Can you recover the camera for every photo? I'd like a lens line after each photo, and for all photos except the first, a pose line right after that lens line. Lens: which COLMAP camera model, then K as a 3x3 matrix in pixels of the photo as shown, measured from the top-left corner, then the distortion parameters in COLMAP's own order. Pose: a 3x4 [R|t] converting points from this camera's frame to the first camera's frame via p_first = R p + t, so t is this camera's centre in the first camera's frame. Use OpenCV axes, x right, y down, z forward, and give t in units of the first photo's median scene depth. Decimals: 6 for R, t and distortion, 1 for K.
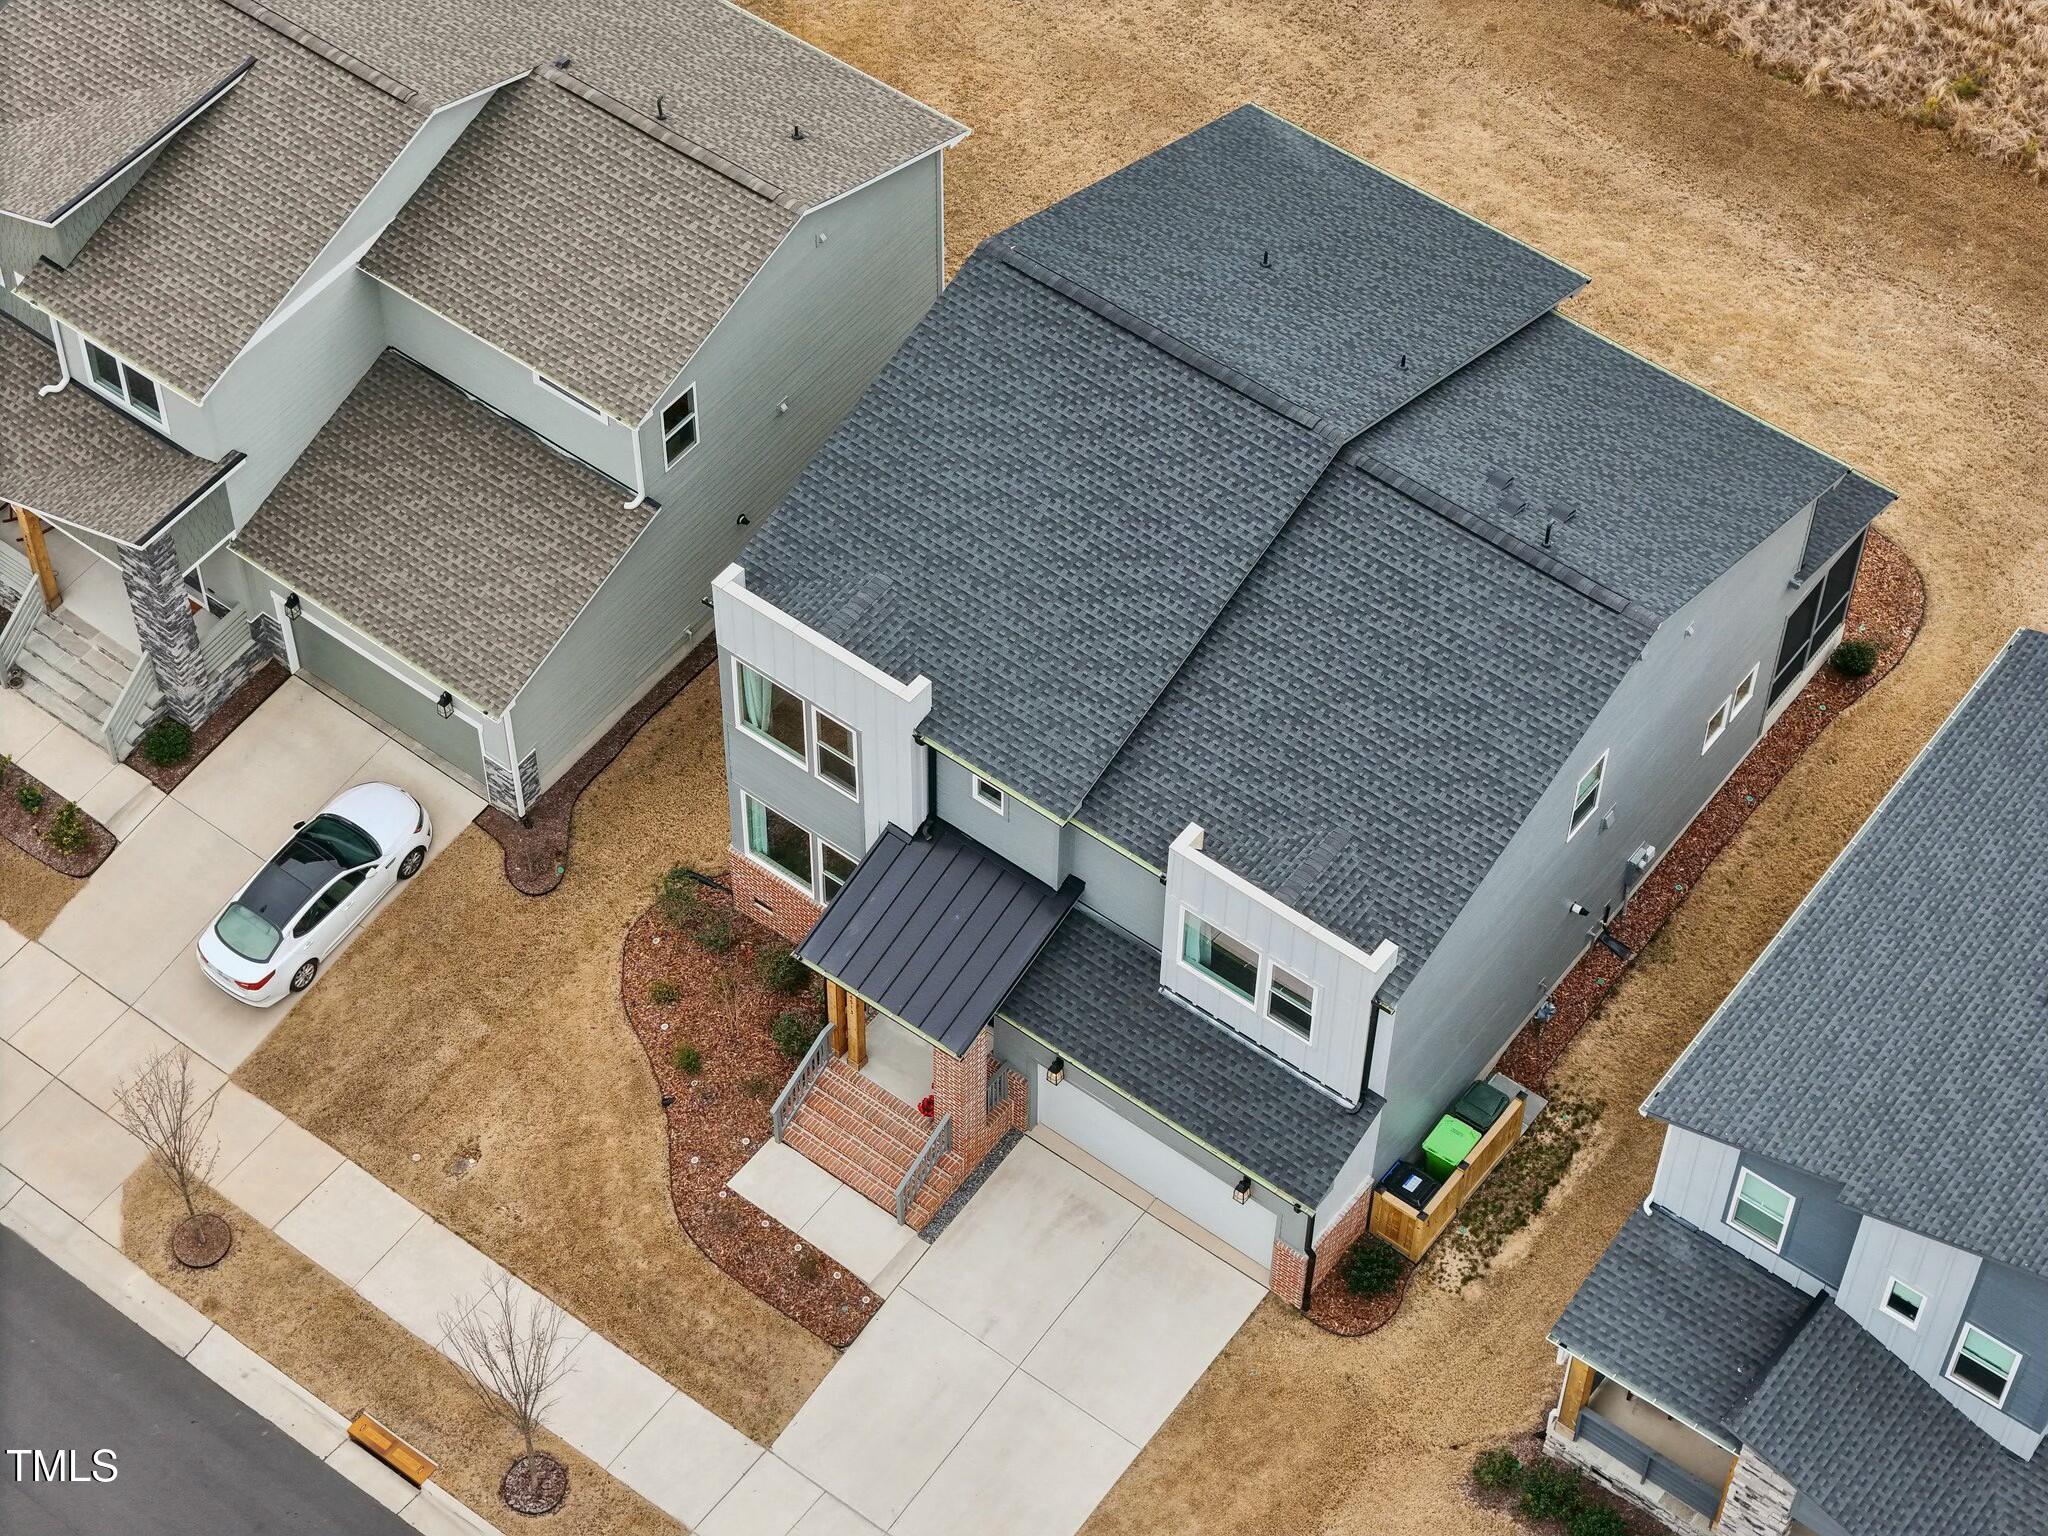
lens RADIAL K [[4149.4, 0, 994.7], [0, 4149.4, 735.0], [0, 0, 1]] dist [-0.298585, 1.509813]
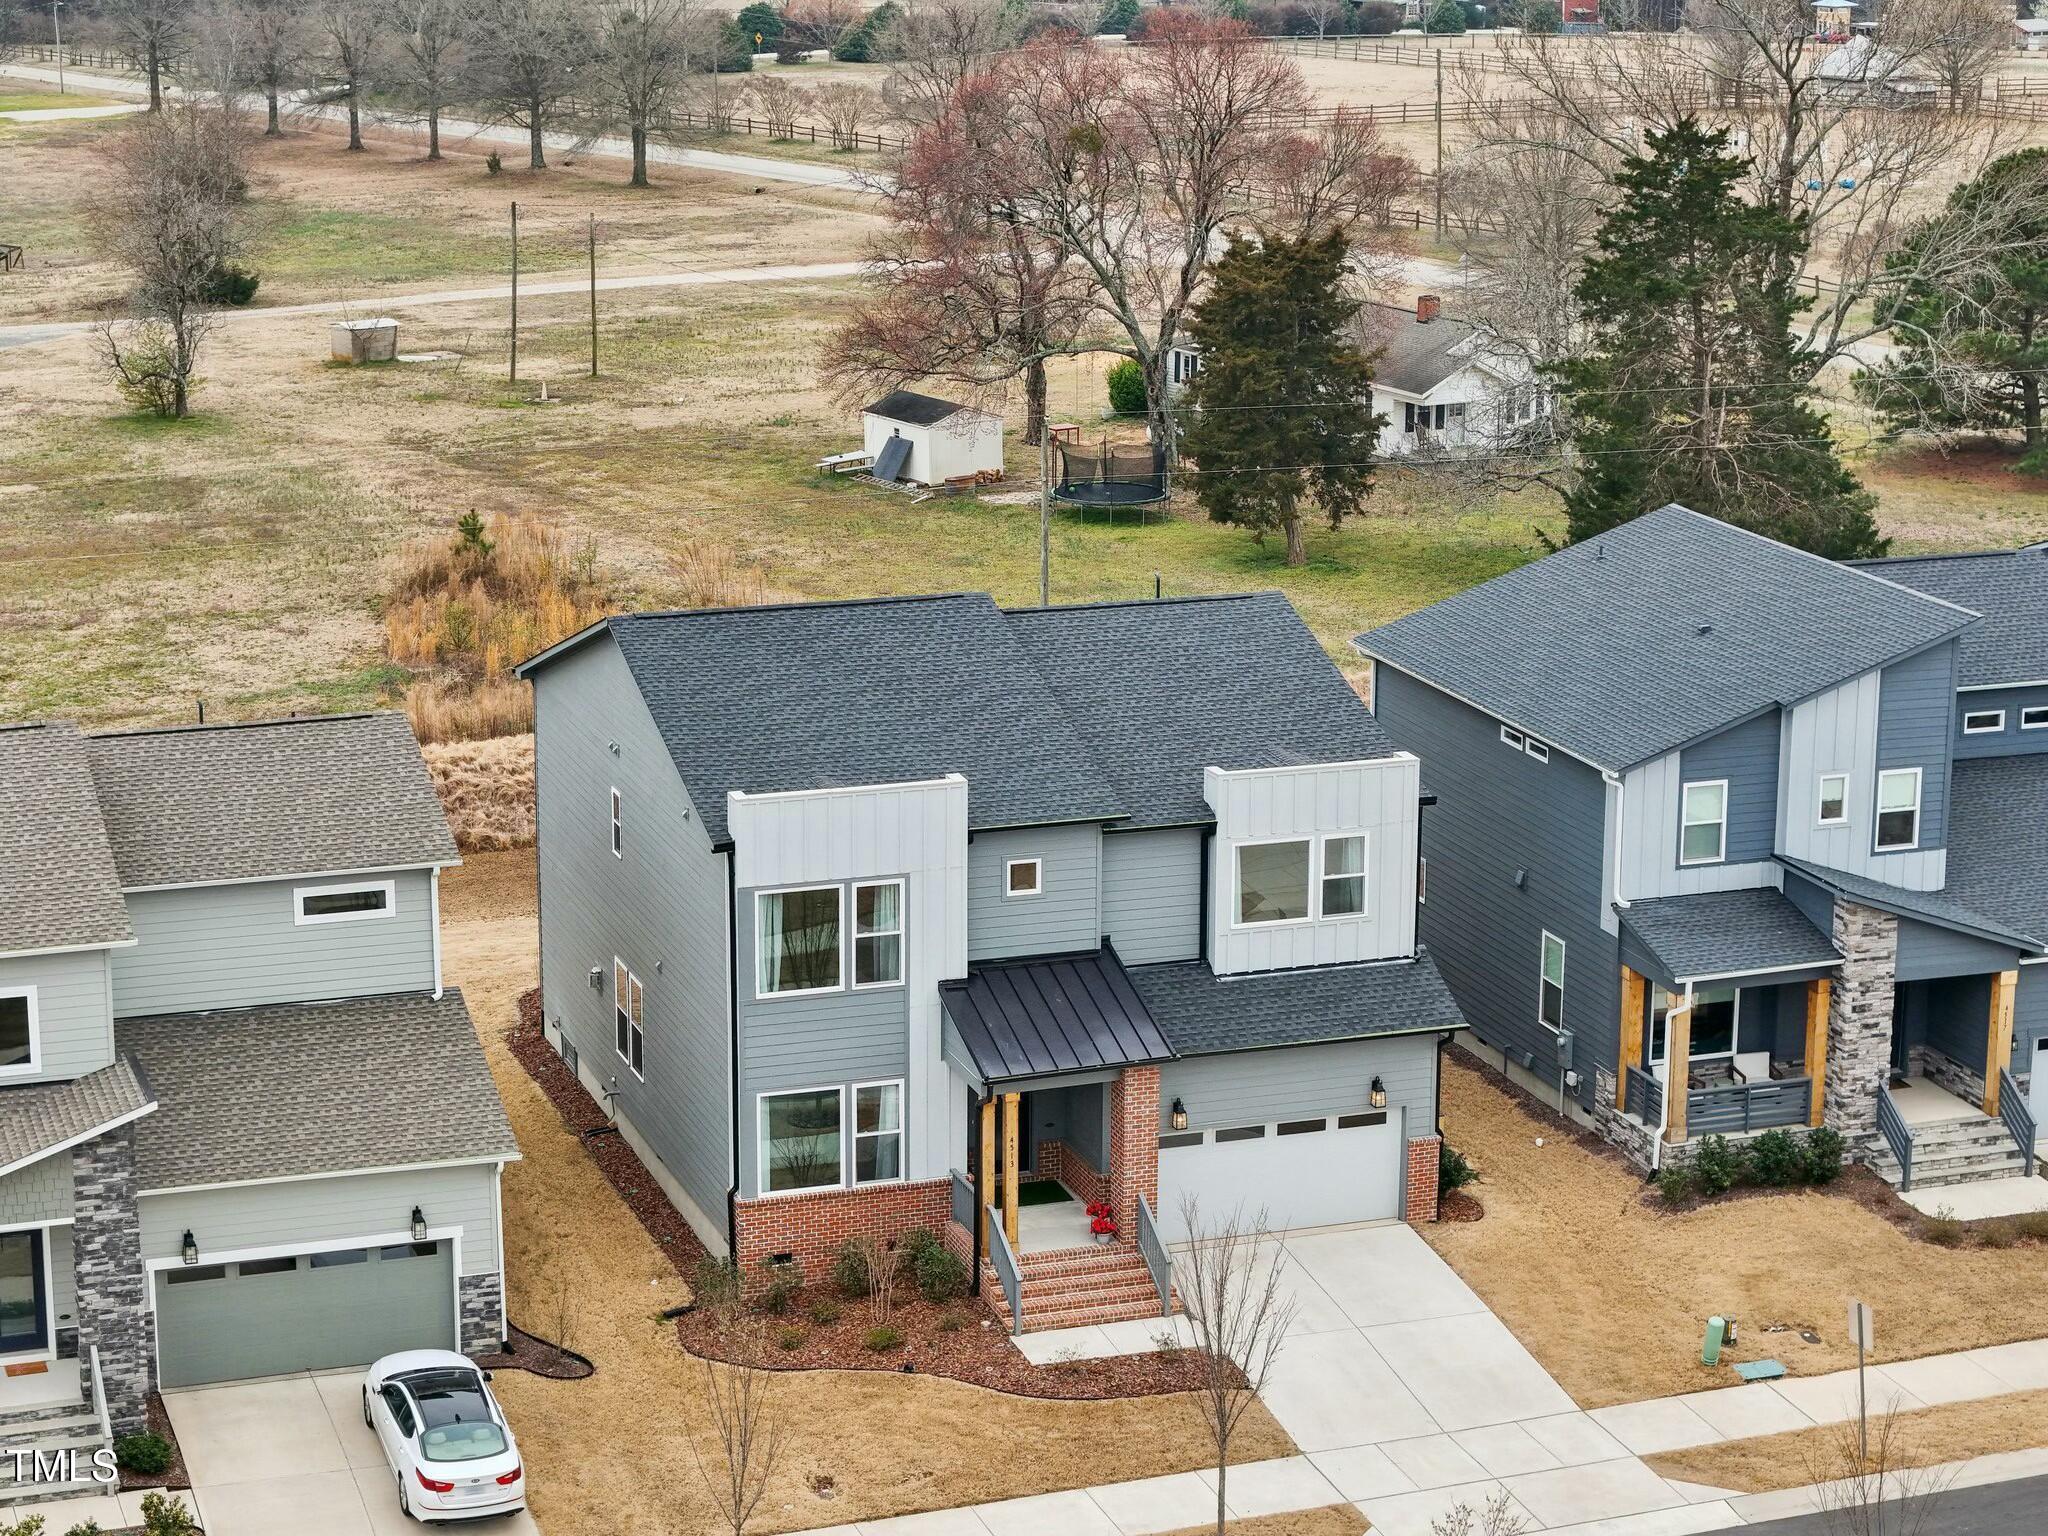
lens RADIAL K [[4171.1, 0, 1013.1], [0, 4171.1, 713.4], [0, 0, 1]] dist [-0.295252, 1.589891]
pose [[0.546071, -0.193578, 0.815067, -0.838213], [0.652517, 0.708455, -0.268909, 0.261381], [-0.525384, 0.678689, 0.513180, 0.400809]]
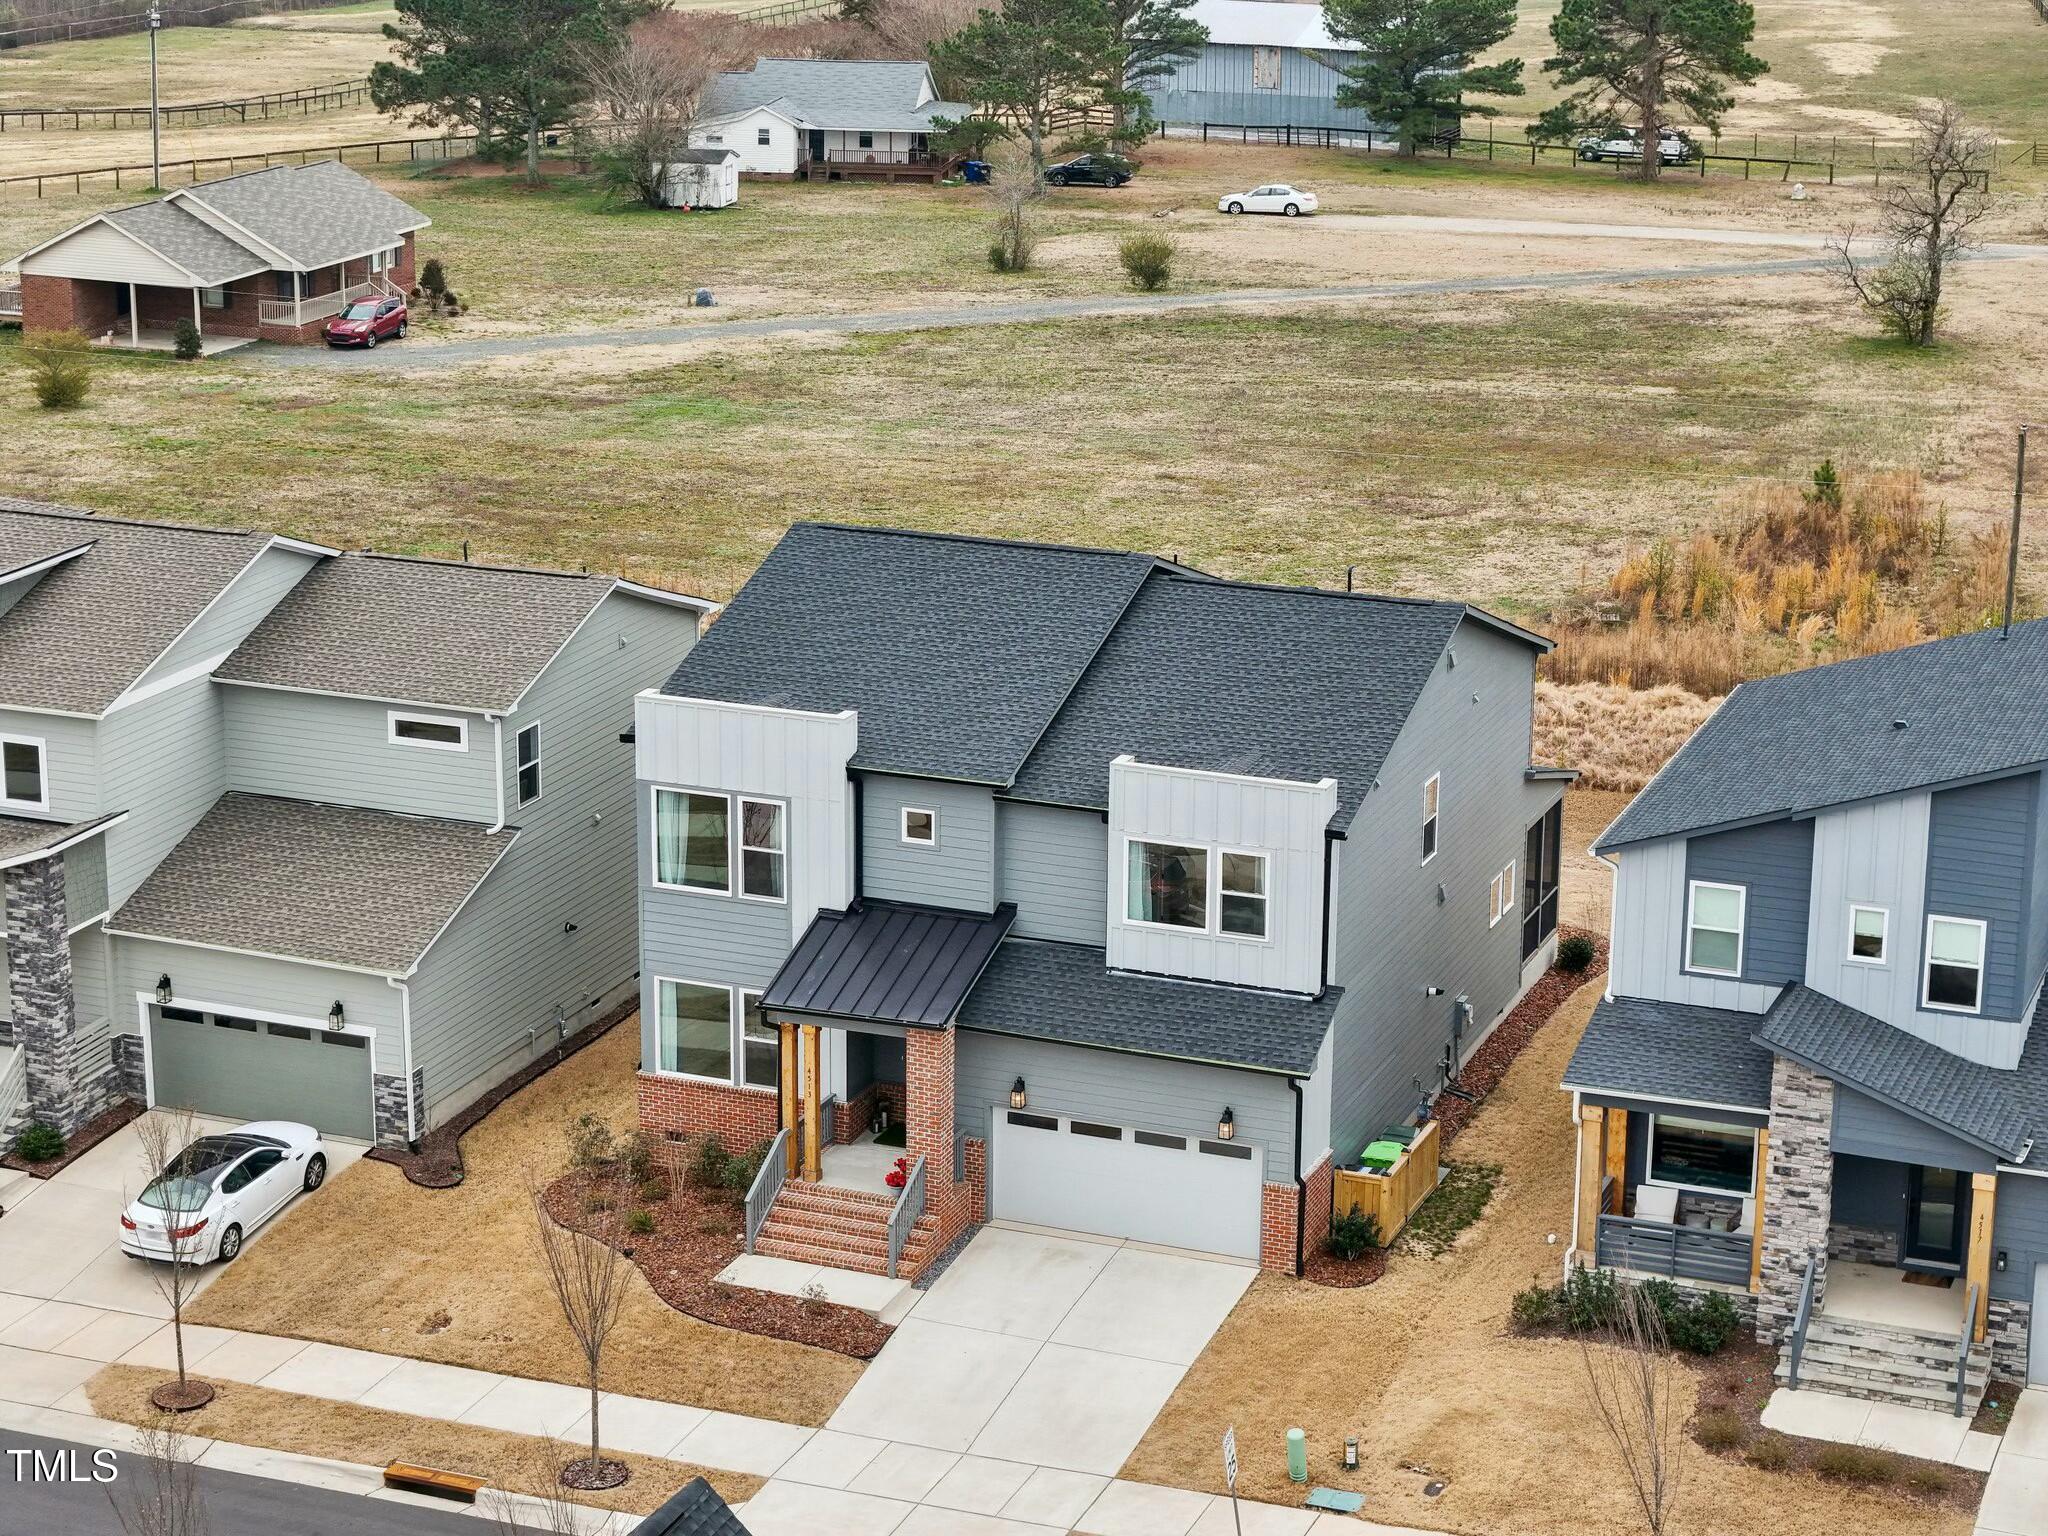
lens RADIAL K [[4171.1, 0, 1013.1], [0, 4171.1, 713.4], [0, 0, 1]] dist [-0.295252, 1.589891]
pose [[0.962857, -0.066815, 0.261613, -0.250230], [0.208753, 0.798732, -0.564314, 0.586138], [-0.171255, 0.597966, 0.783013, 0.118221]]
